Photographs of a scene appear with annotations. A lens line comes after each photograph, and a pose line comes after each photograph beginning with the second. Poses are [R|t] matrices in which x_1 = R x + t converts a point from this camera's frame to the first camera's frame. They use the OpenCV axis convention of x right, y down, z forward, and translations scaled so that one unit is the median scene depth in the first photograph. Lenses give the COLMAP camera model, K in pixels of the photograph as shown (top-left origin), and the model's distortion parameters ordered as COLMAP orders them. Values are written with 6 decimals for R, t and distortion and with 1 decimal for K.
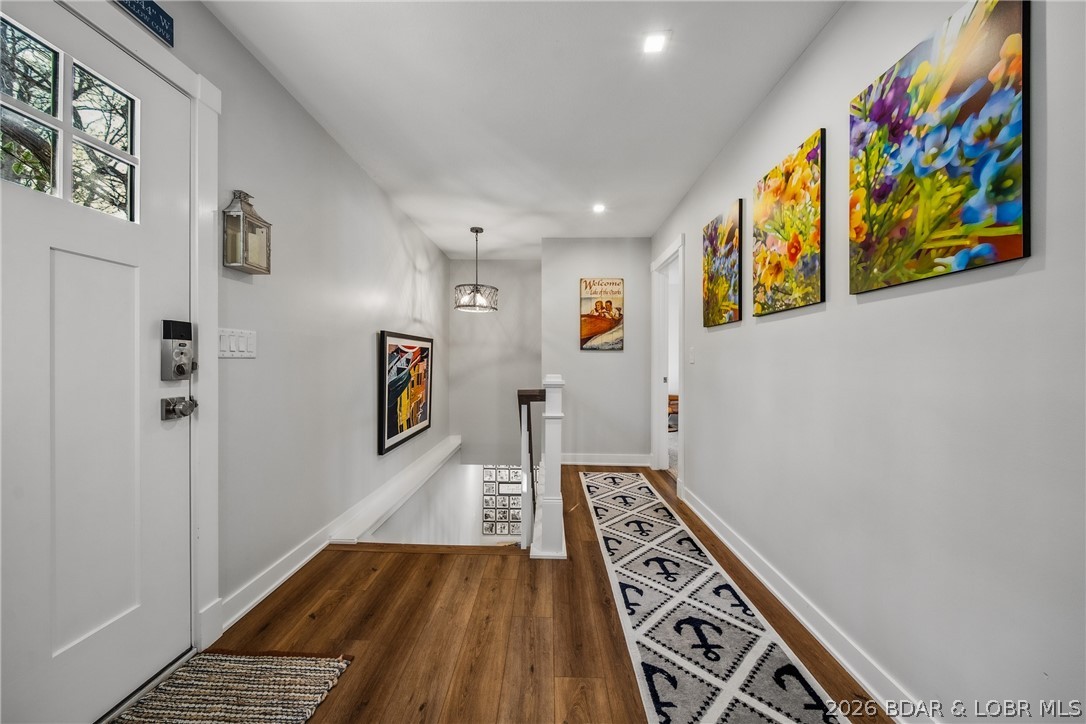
lens RADIAL K [[391.5, 0, 532.3], [0, 391.5, 360.6], [0, 0, 1]] dist [0.000816, -0.000423]
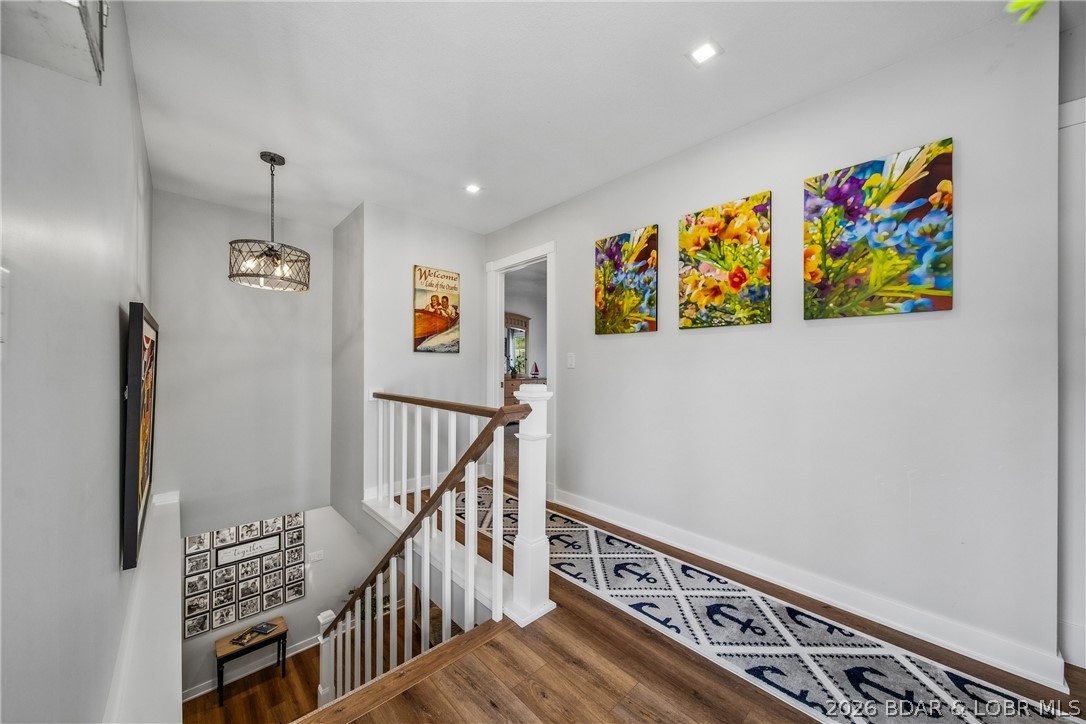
lens RADIAL K [[391.5, 0, 542.4], [0, 391.5, 363.8], [0, 0, 1]] dist [0.000816, -0.000423]
pose [[0.698414, 0.001511, 0.715692, -0.668785], [-0.002861, 0.999996, 0.000682, -0.009376], [-0.715688, -0.002524, 0.698415, 0.567831]]
